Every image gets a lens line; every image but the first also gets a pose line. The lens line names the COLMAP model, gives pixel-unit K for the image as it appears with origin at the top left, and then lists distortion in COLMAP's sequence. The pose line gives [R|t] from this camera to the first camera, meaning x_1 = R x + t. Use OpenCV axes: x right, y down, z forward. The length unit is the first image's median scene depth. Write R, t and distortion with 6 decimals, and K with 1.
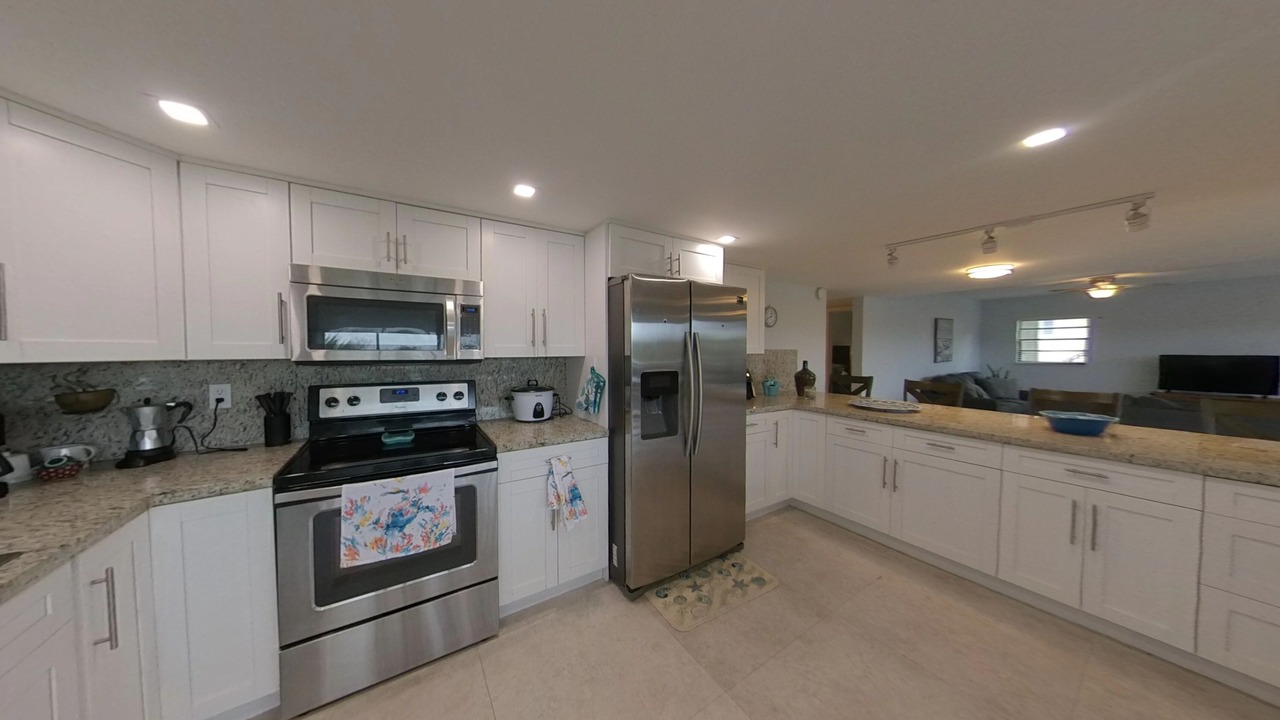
lens RADIAL K [[353.7, 0, 637.9], [0, 353.7, 357.9], [0, 0, 1]] dist [0.000041, -0.000050]
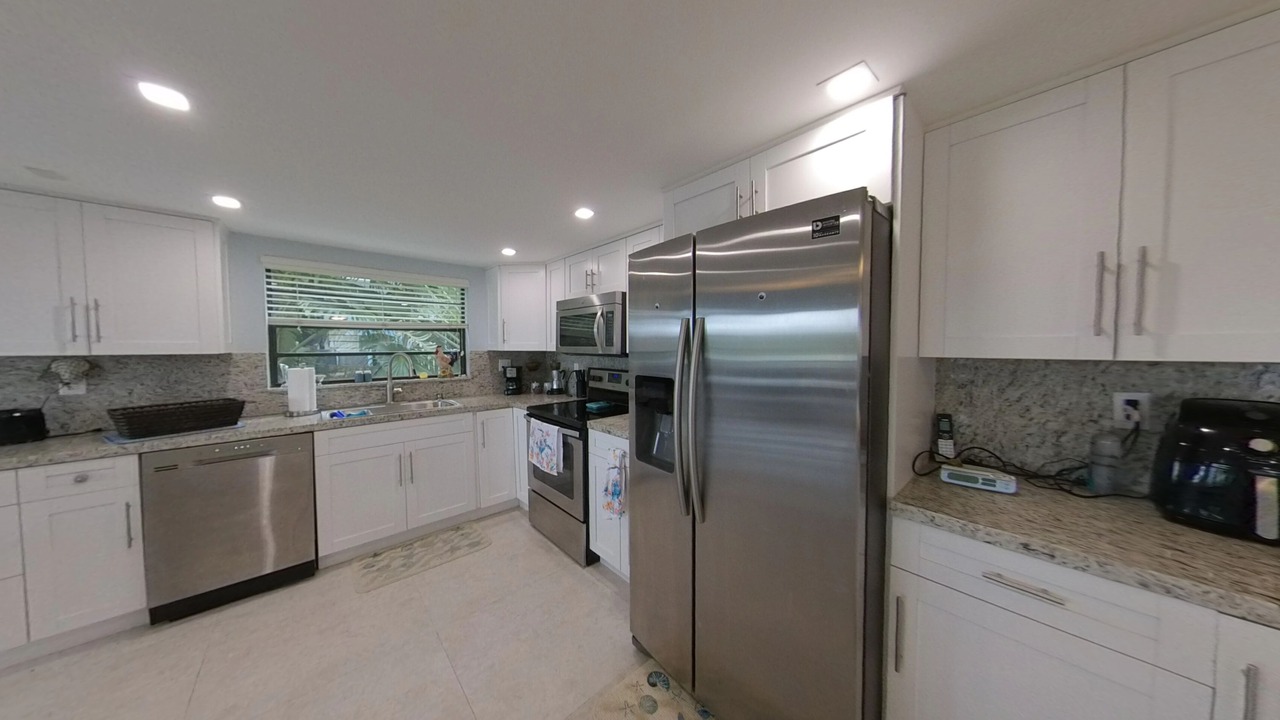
lens RADIAL K [[353.7, 0, 637.9], [0, 353.7, 357.9], [0, 0, 1]] dist [0.000041, -0.000050]
pose [[0.183209, 0.030111, -0.982613, 1.023374], [-0.026658, 0.999315, 0.025652, -0.023143], [0.982712, 0.021495, 0.183887, 1.094317]]
